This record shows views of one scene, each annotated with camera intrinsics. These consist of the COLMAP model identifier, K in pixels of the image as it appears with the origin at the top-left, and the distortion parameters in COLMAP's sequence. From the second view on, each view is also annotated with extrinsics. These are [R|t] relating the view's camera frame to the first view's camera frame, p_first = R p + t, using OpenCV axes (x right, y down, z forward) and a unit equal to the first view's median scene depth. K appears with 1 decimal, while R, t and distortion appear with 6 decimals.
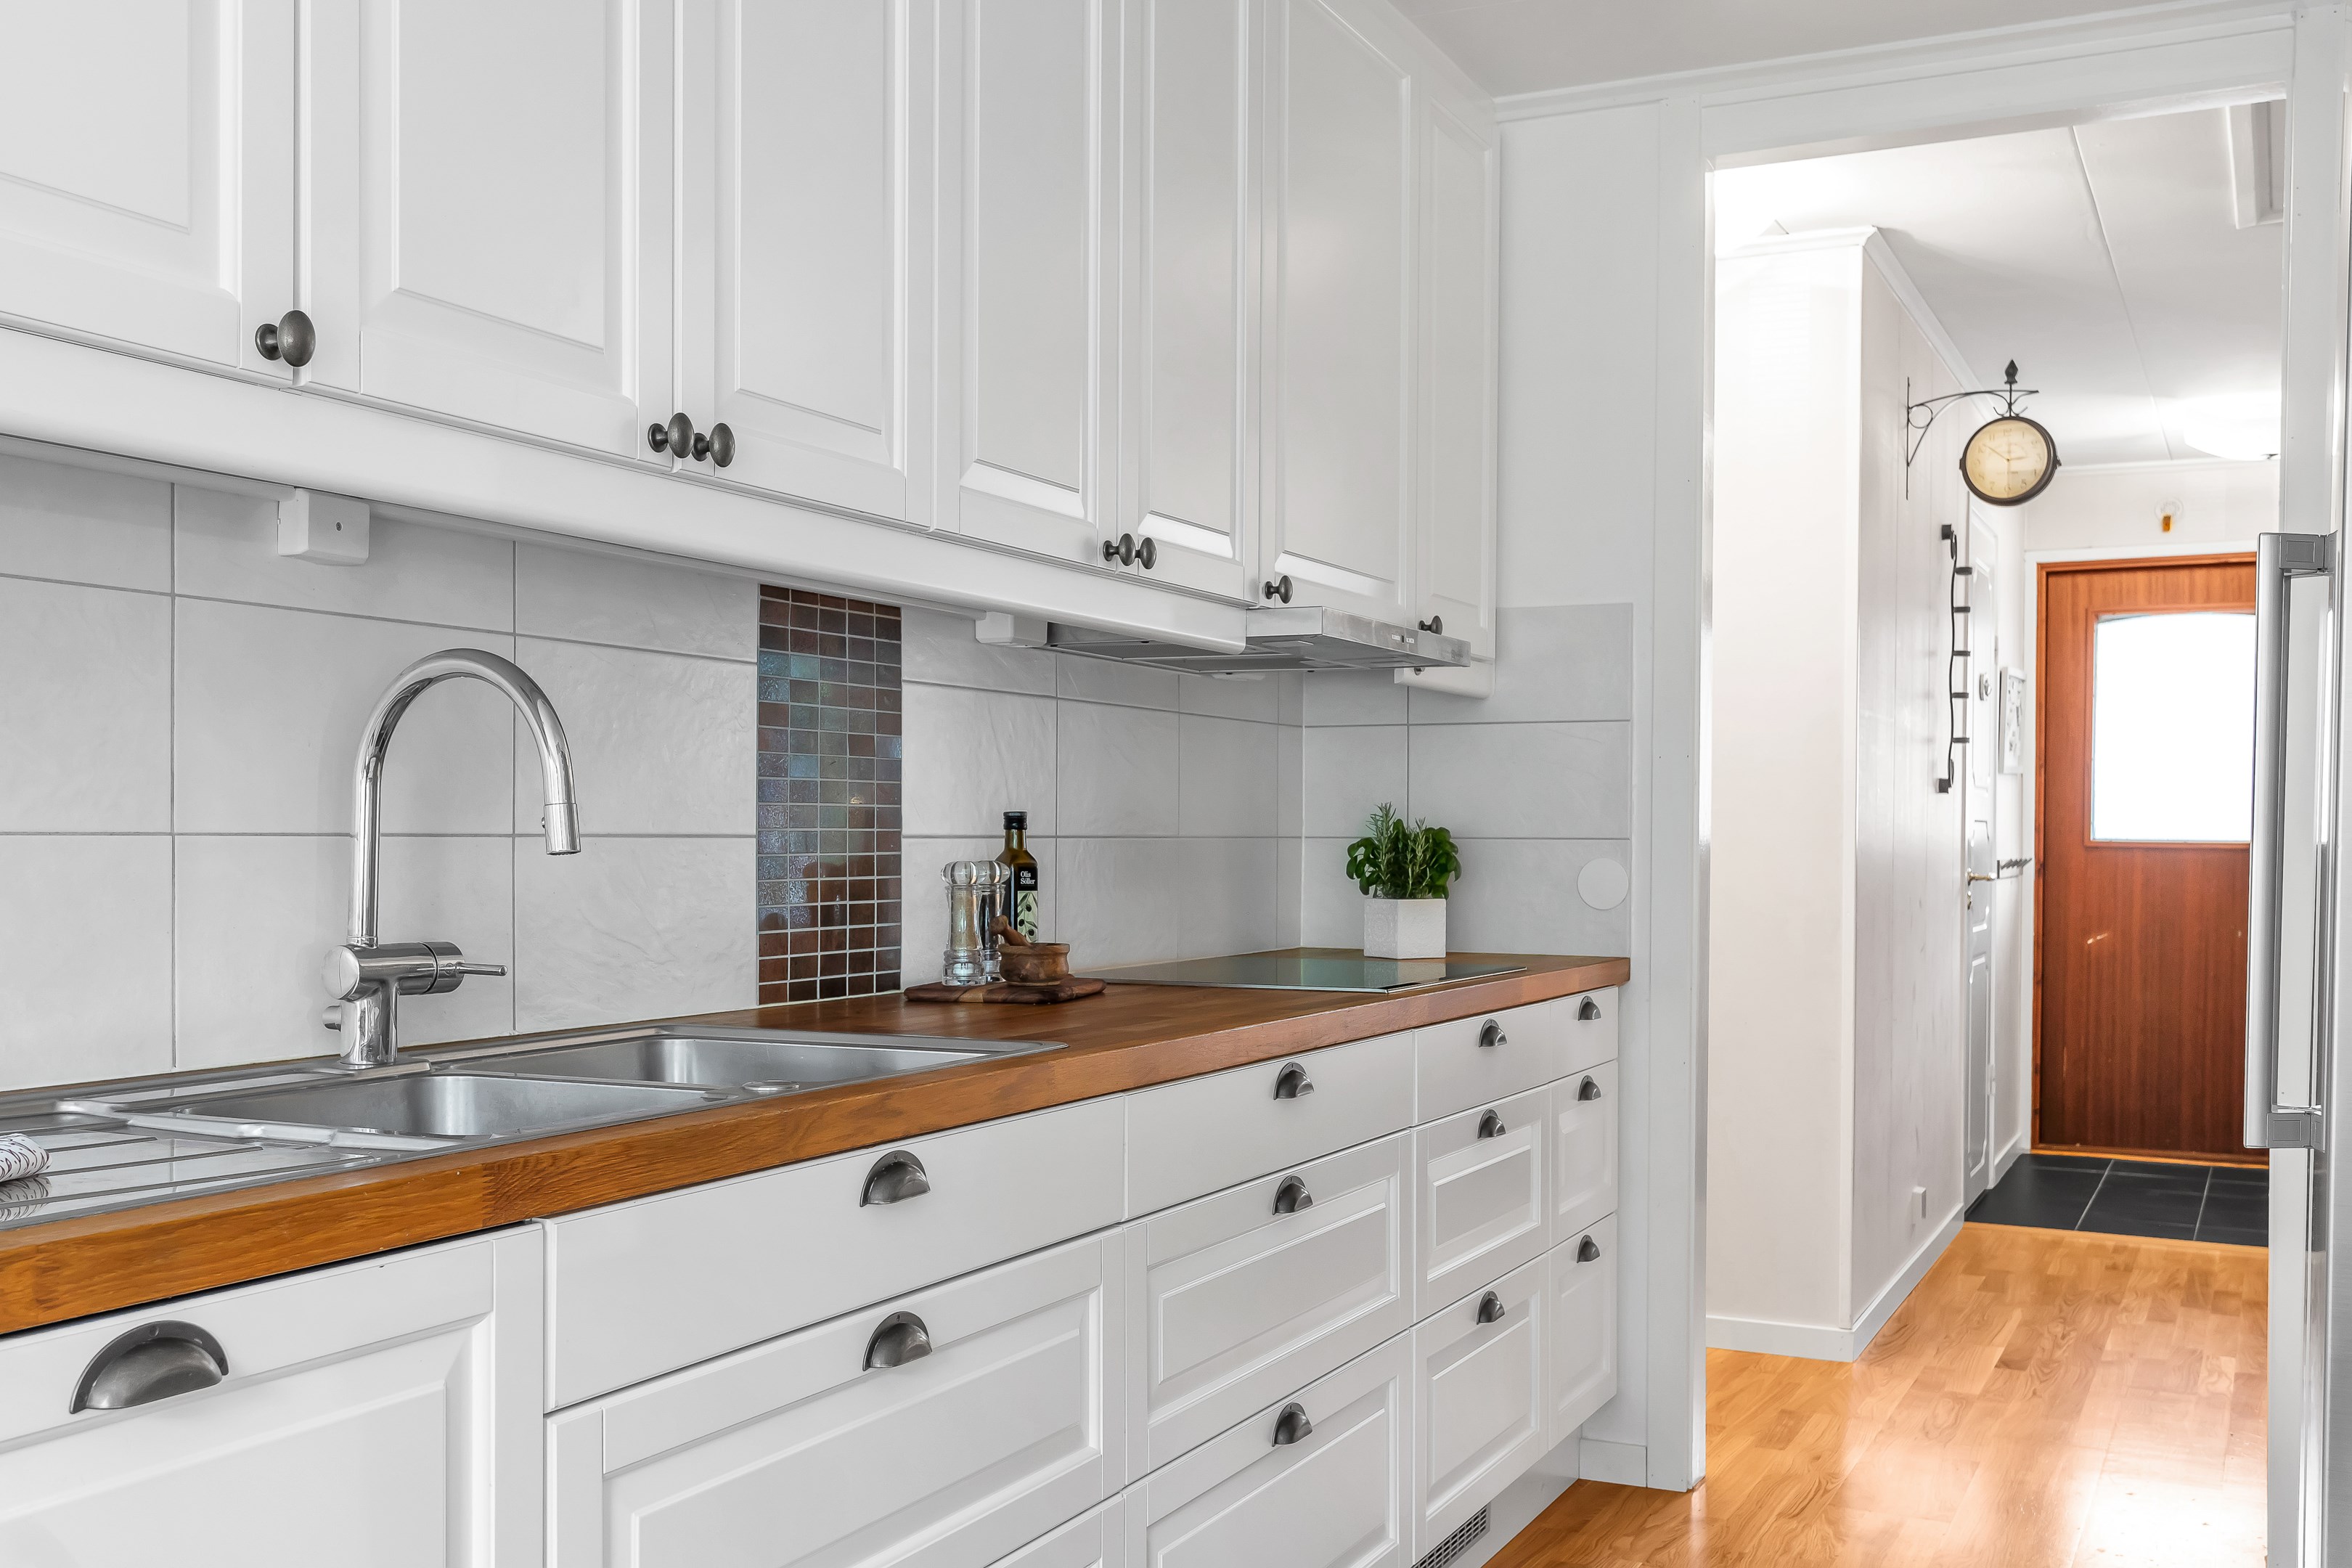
lens RADIAL K [[2226.2, 0, 1171.8], [0, 2226.2, 875.3], [0, 0, 1]] dist [0.006734, 0.007421]
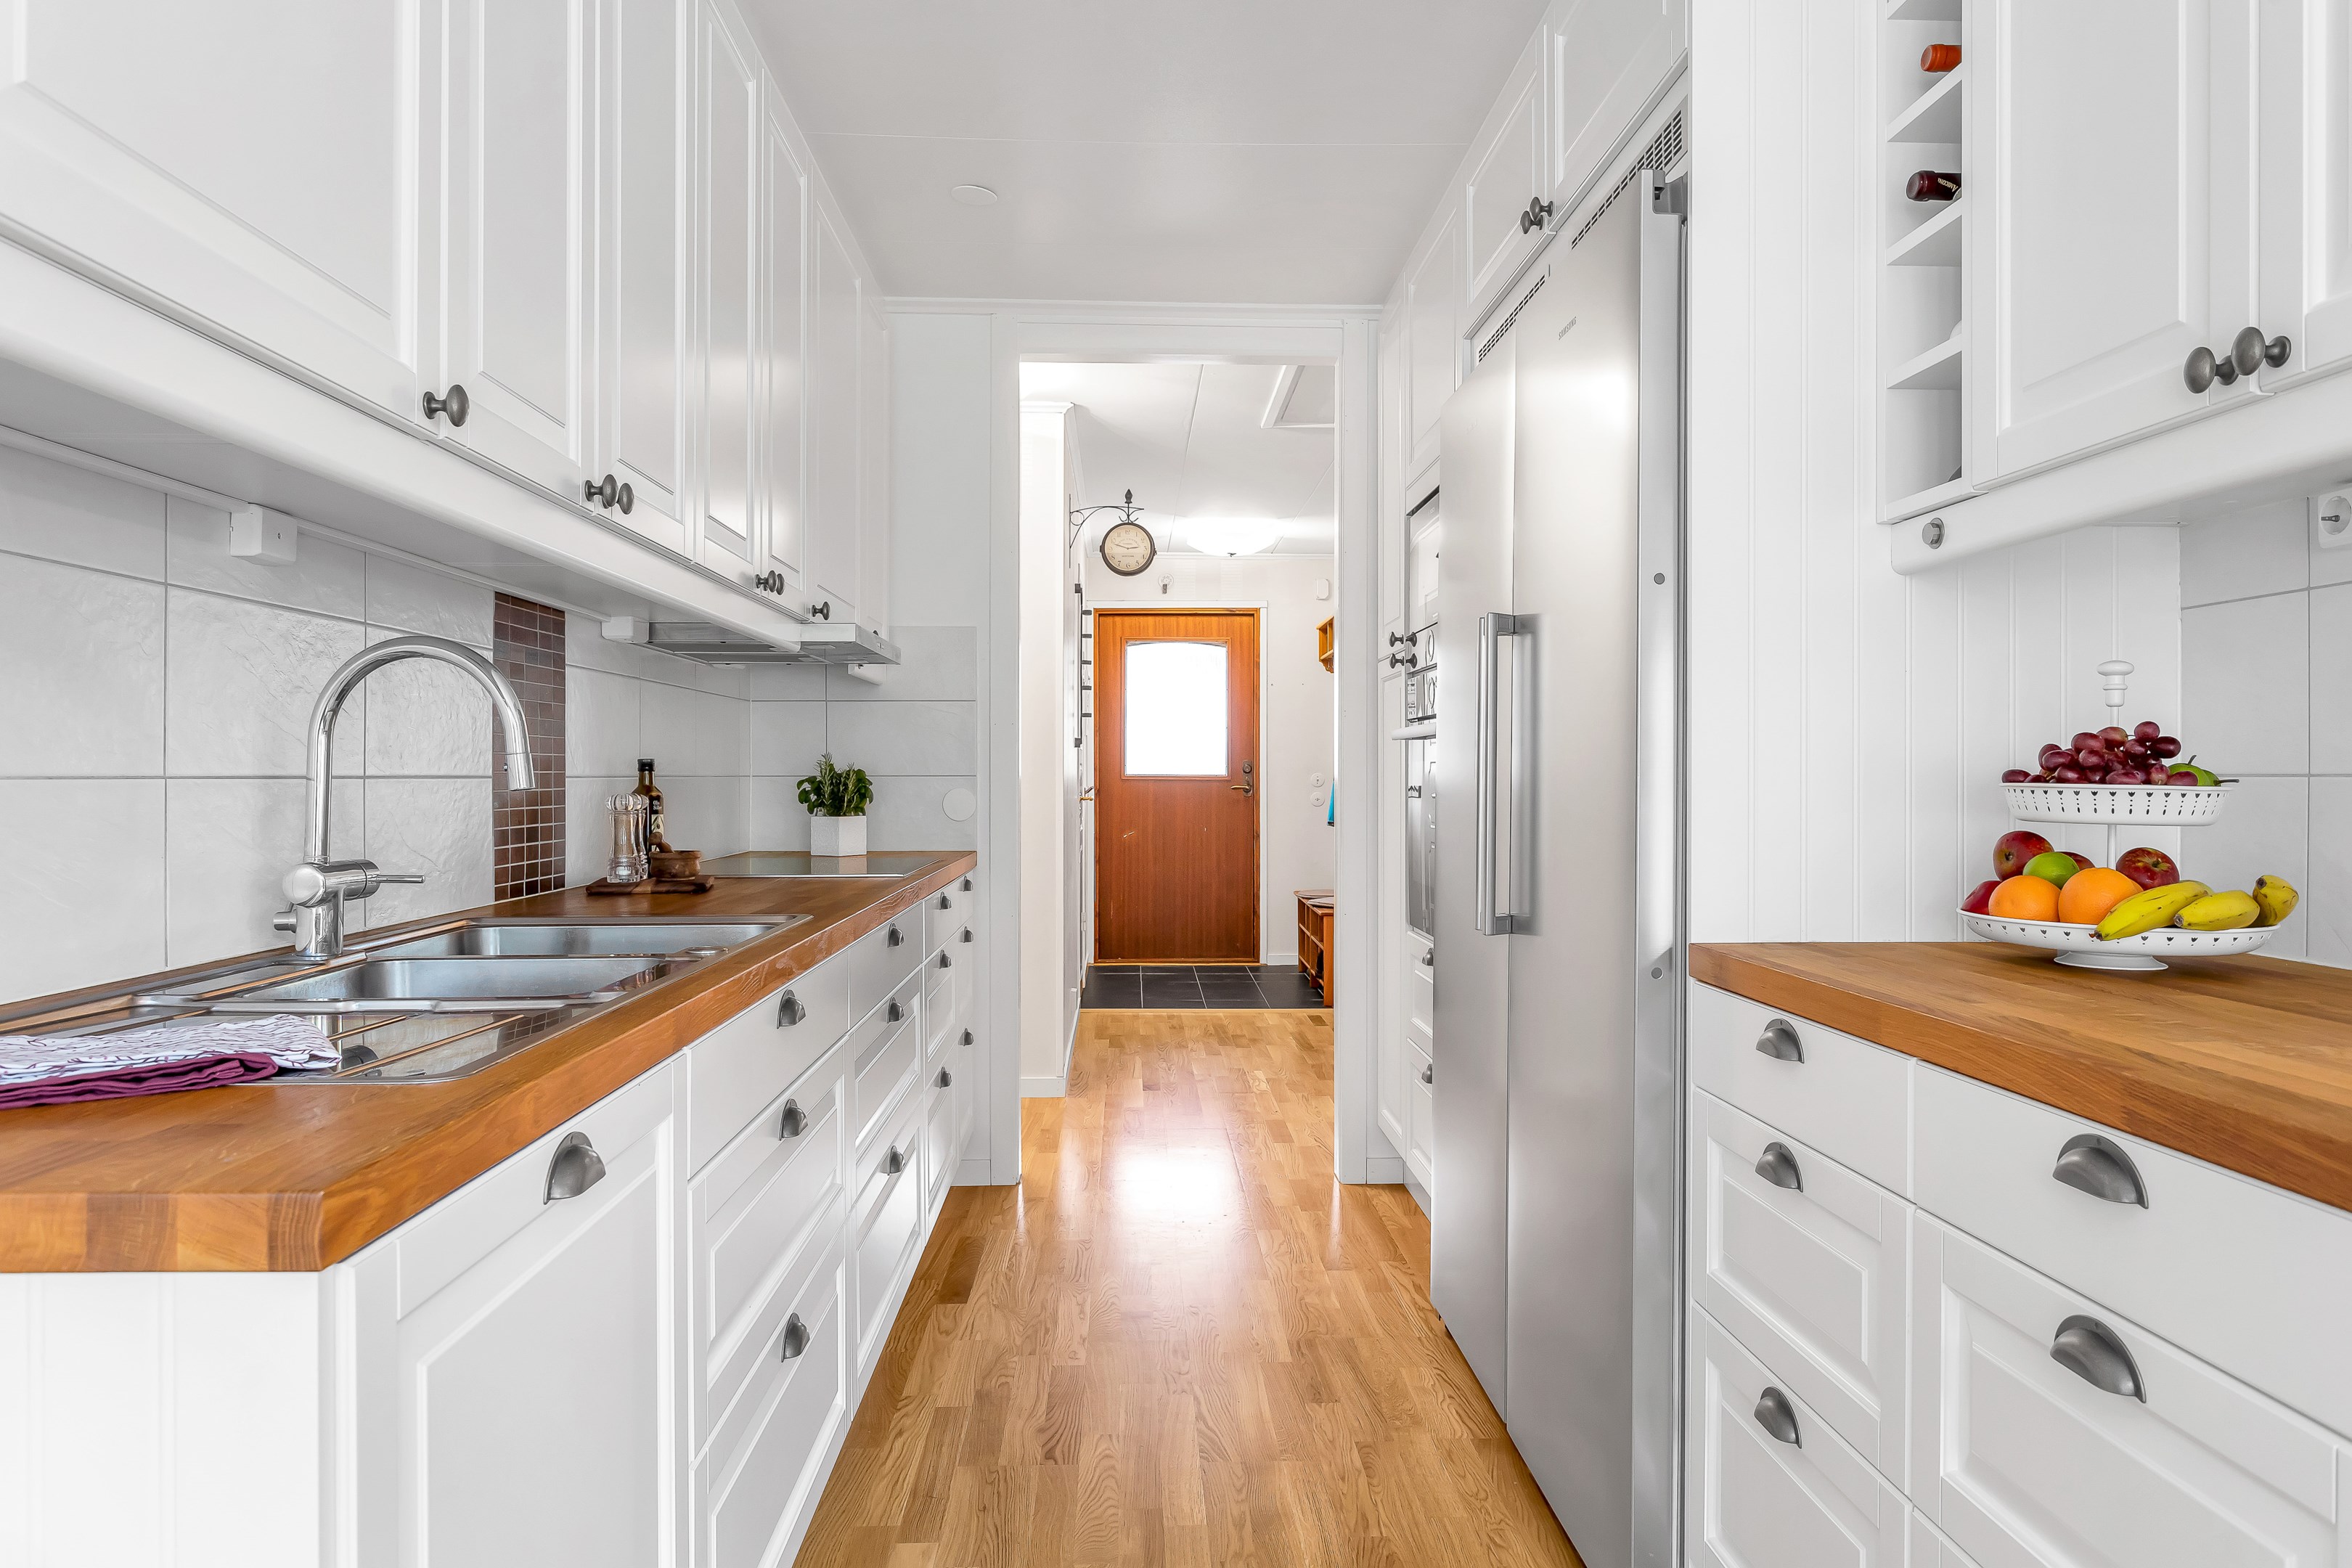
lens RADIAL K [[1483.1, 0, 1176.0], [0, 1483.1, 784.0], [0, 0, 1]] dist [-0.025294, 0.000343]
pose [[0.879324, -0.007449, 0.476166, -0.171675], [0.012623, 0.999891, -0.007668, -0.000832], [-0.476057, 0.012753, 0.879322, 0.009358]]
